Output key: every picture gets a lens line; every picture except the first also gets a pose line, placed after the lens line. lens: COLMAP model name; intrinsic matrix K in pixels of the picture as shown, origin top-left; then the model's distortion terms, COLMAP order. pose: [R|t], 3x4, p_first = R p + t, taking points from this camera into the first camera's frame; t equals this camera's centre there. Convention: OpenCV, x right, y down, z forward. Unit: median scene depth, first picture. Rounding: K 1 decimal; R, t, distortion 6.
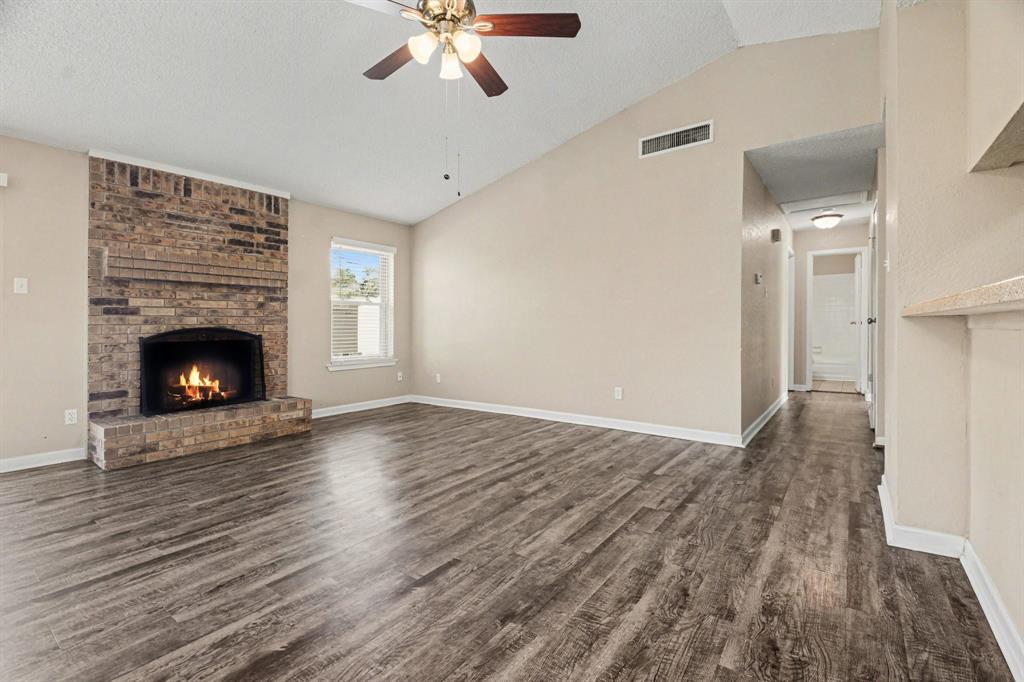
lens RADIAL K [[441.0, 0, 510.5], [0, 441.0, 336.8], [0, 0, 1]] dist [-0.002891, -0.000757]
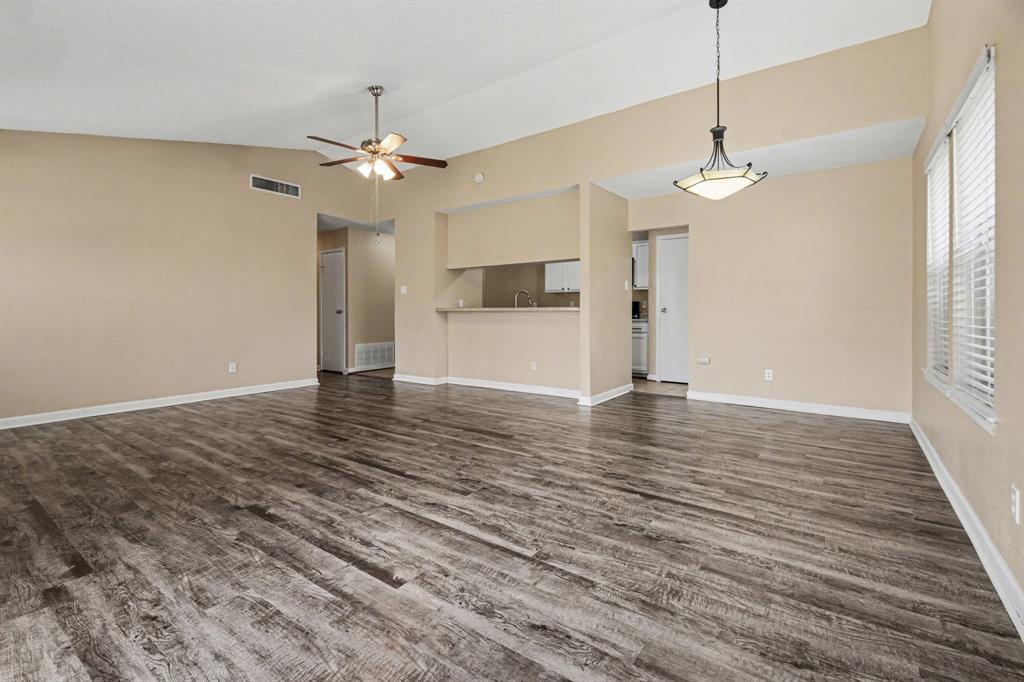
lens RADIAL K [[450.9, 0, 511.3], [0, 450.9, 318.2], [0, 0, 1]] dist [0.000520, -0.000309]
pose [[-0.015824, 0.001661, 0.999873, -1.066863], [0.019324, 0.999812, -0.001355, 0.008706], [-0.999688, 0.019300, -0.015853, 0.230574]]
